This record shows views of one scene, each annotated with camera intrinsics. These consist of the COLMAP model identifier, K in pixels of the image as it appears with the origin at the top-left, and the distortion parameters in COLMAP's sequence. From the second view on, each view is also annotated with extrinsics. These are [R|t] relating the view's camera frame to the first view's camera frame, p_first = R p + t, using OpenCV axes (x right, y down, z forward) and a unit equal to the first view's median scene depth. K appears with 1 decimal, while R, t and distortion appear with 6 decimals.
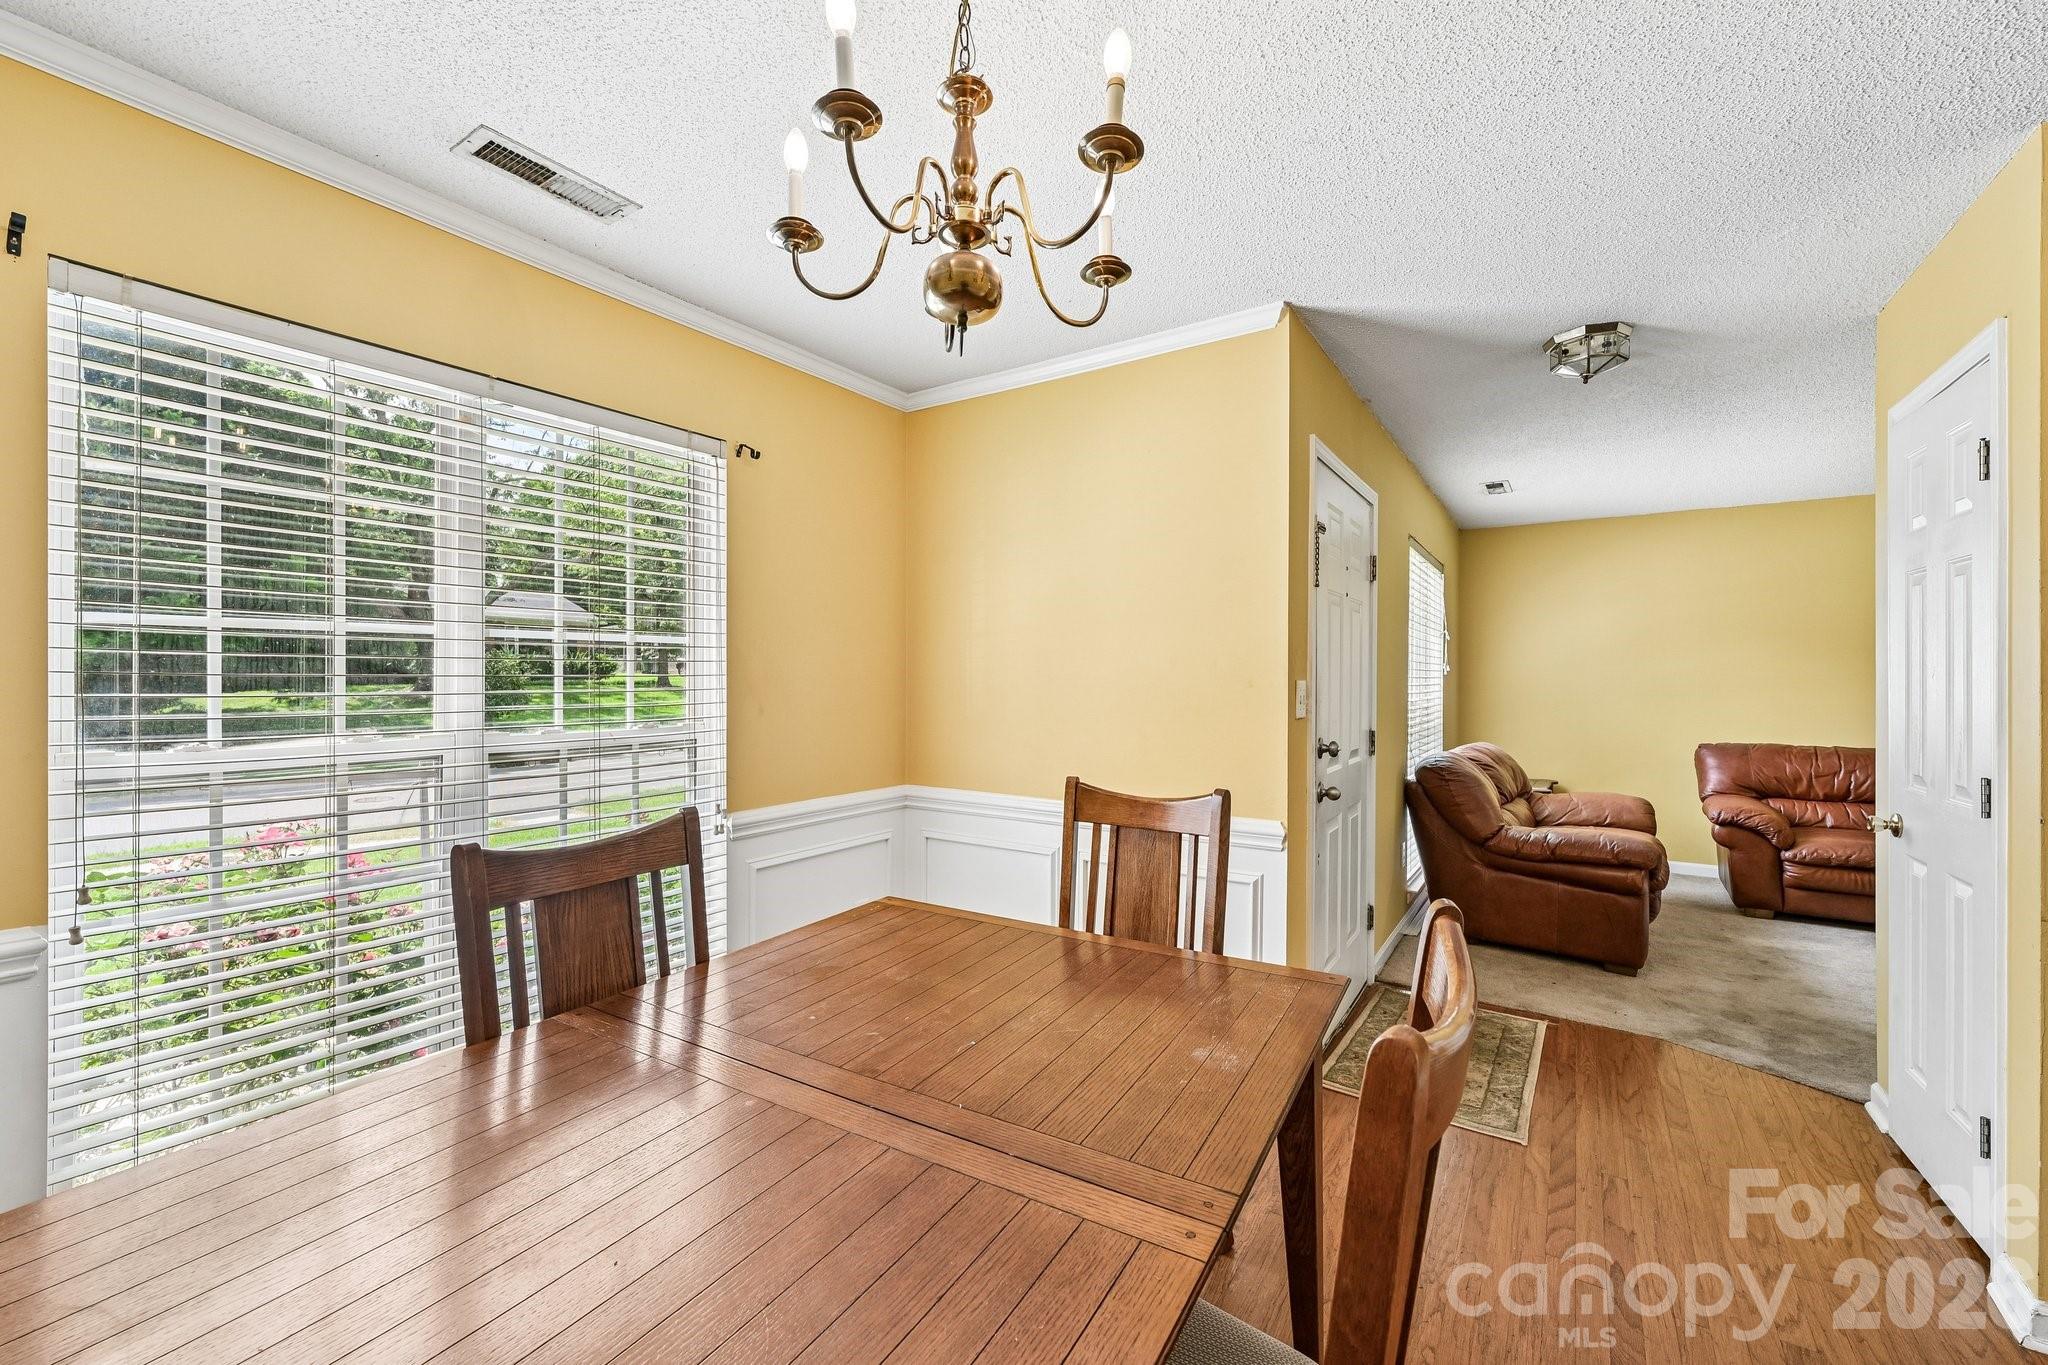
lens RADIAL K [[824.1, 0, 1026.7], [0, 824.1, 679.6], [0, 0, 1]] dist [0.007811, 0.000033]
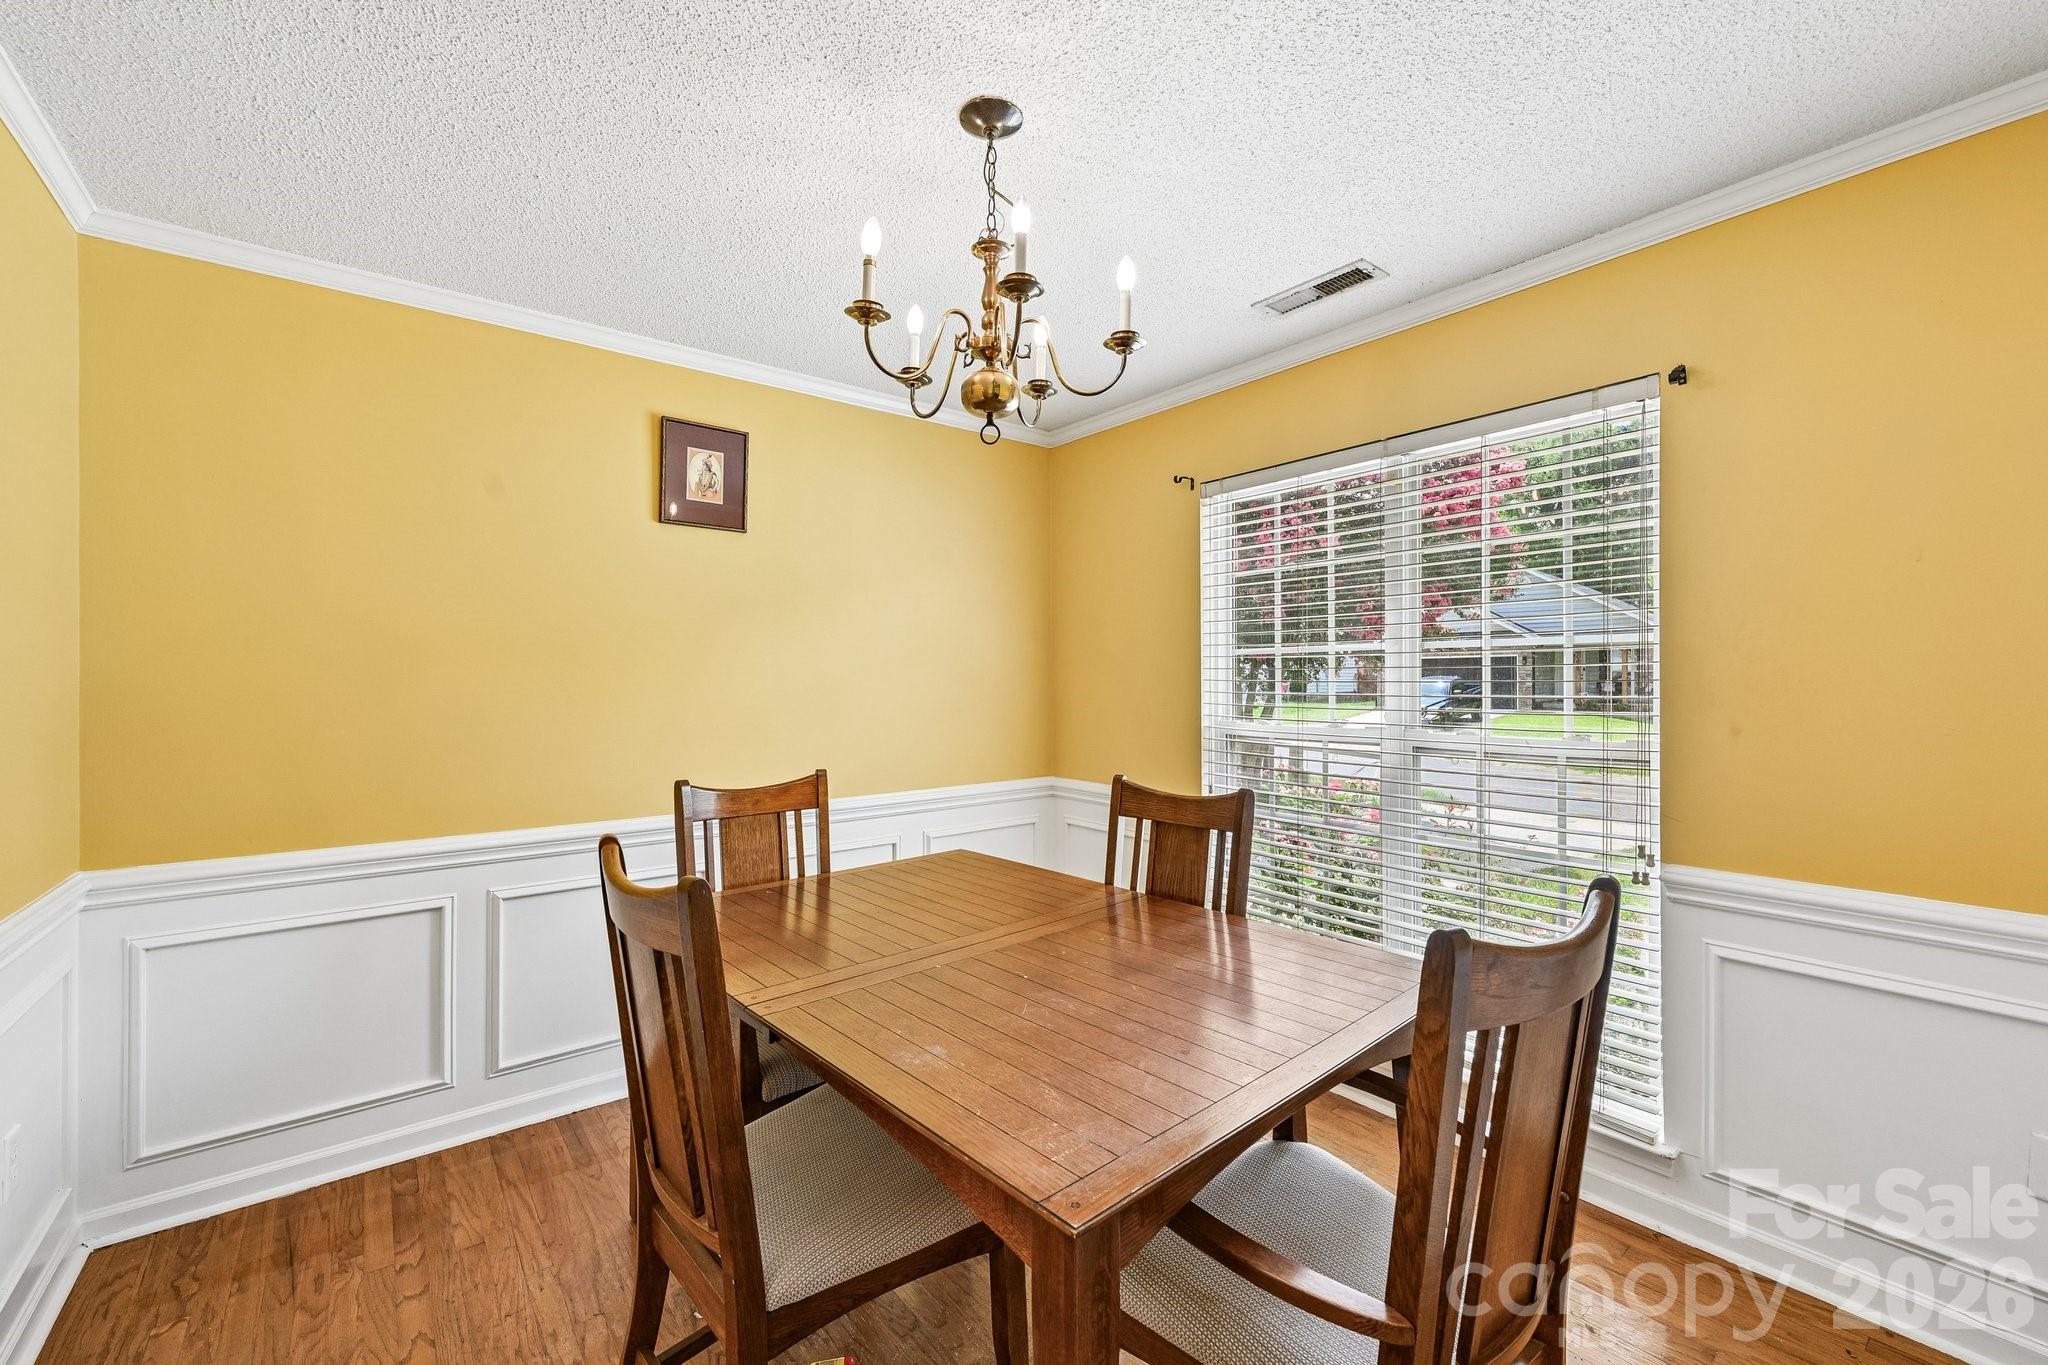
lens RADIAL K [[824.1, 0, 1026.7], [0, 824.1, 679.6], [0, 0, 1]] dist [0.007811, 0.000033]
pose [[-0.309187, -0.008809, -0.950960, 0.375388], [-0.009108, 0.999939, -0.006302, 0.003097], [0.950958, 0.006713, -0.309249, 0.470050]]
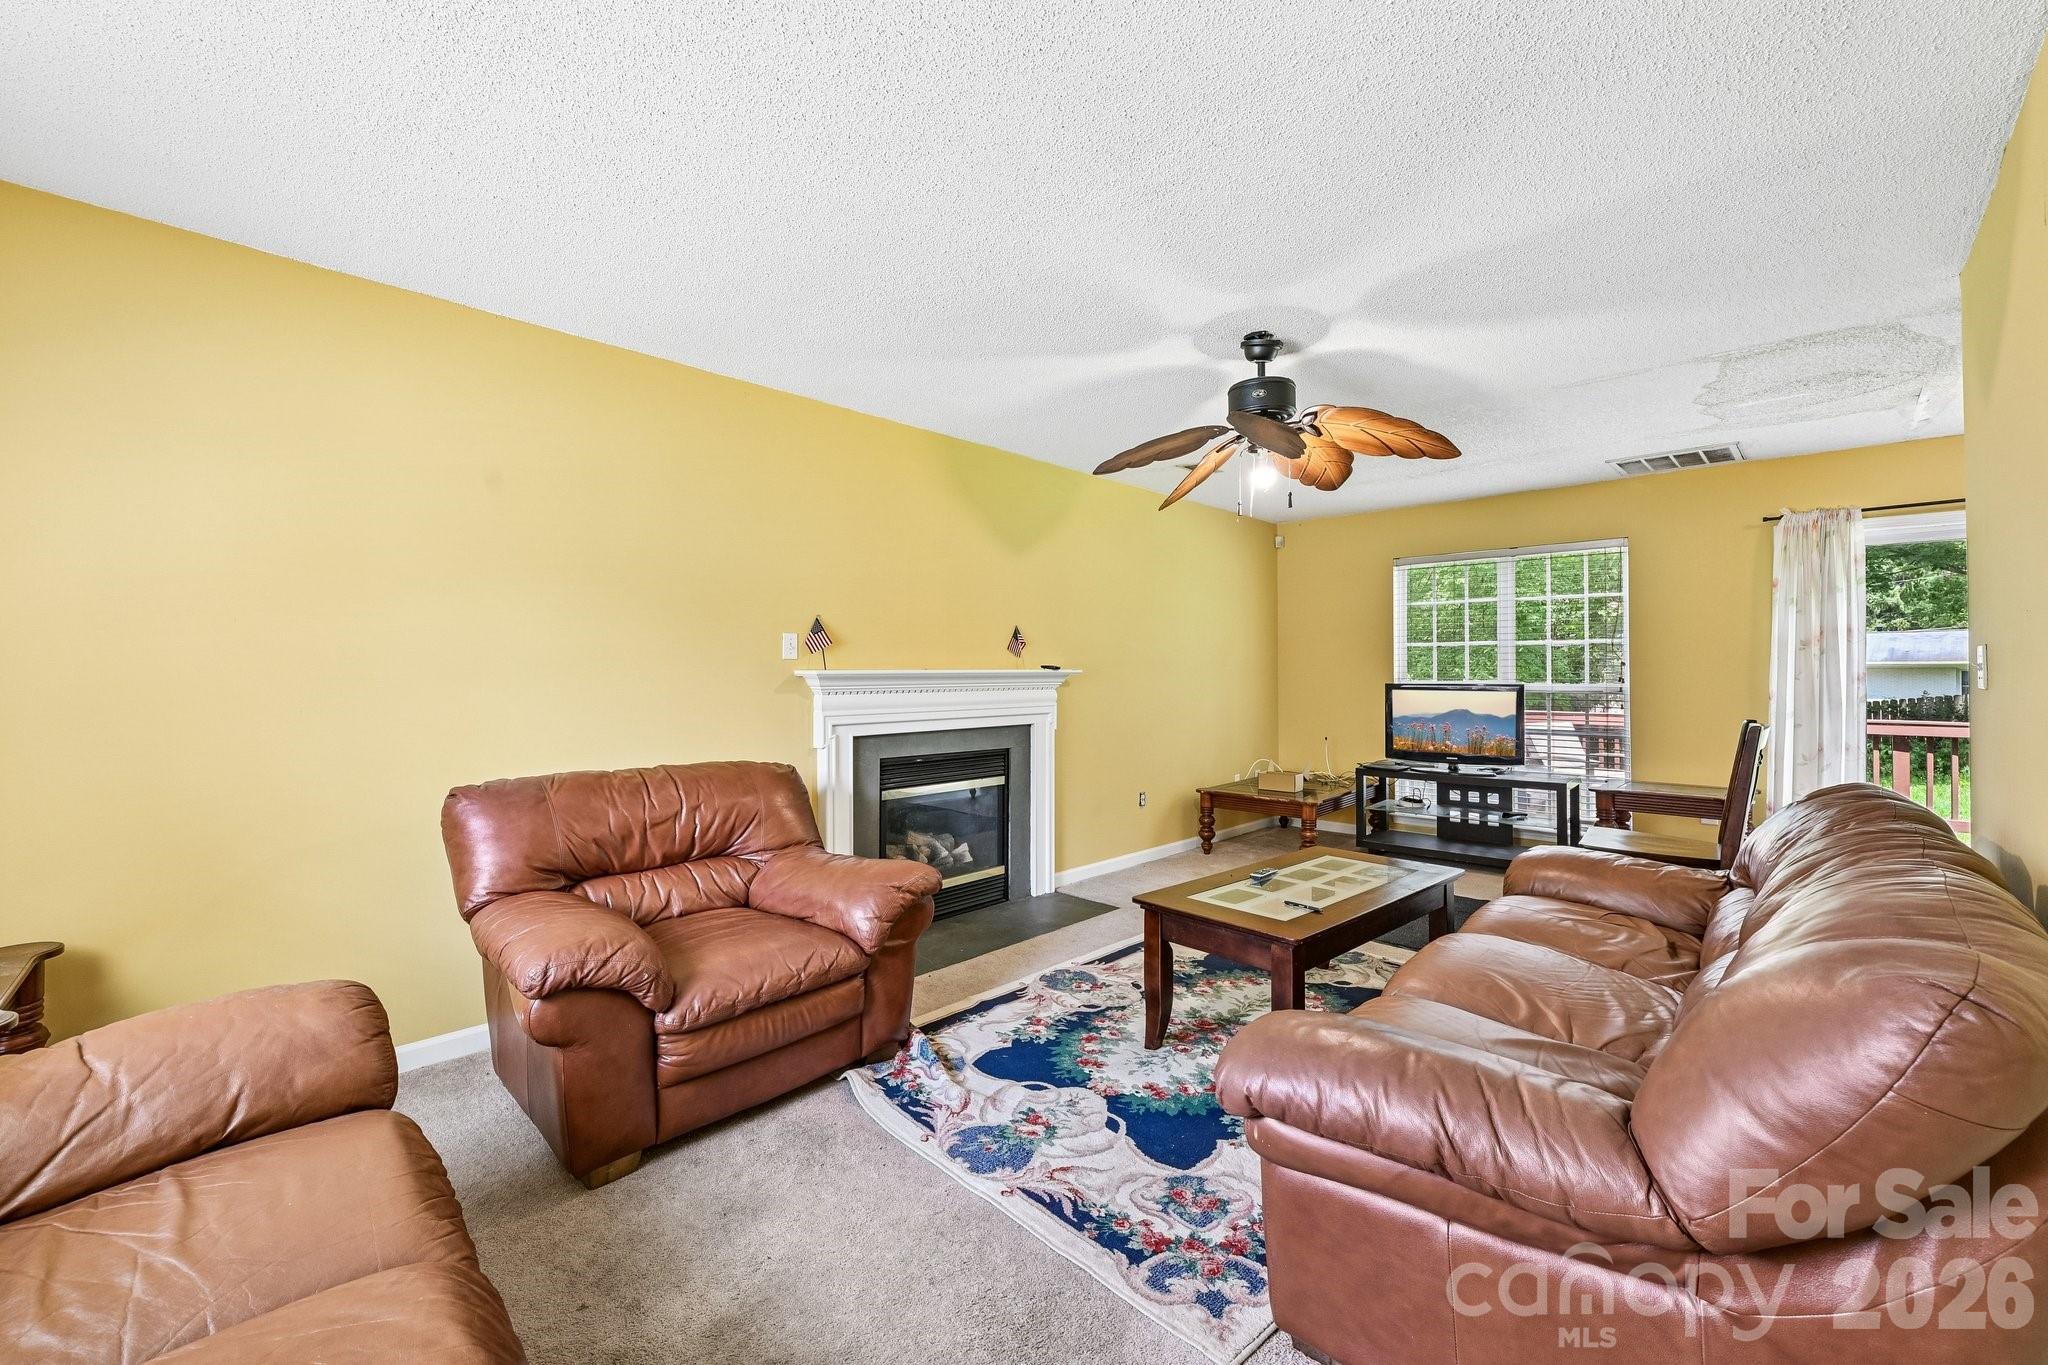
lens RADIAL K [[830.4, 0, 1024.5], [0, 830.4, 669.1], [0, 0, 1]] dist [-0.000455, -0.000149]
pose [[0.179911, 0.004130, 0.983674, 0.582799], [0.004927, 0.999975, -0.005100, 0.021505], [-0.983671, 0.005764, 0.179886, 0.846342]]
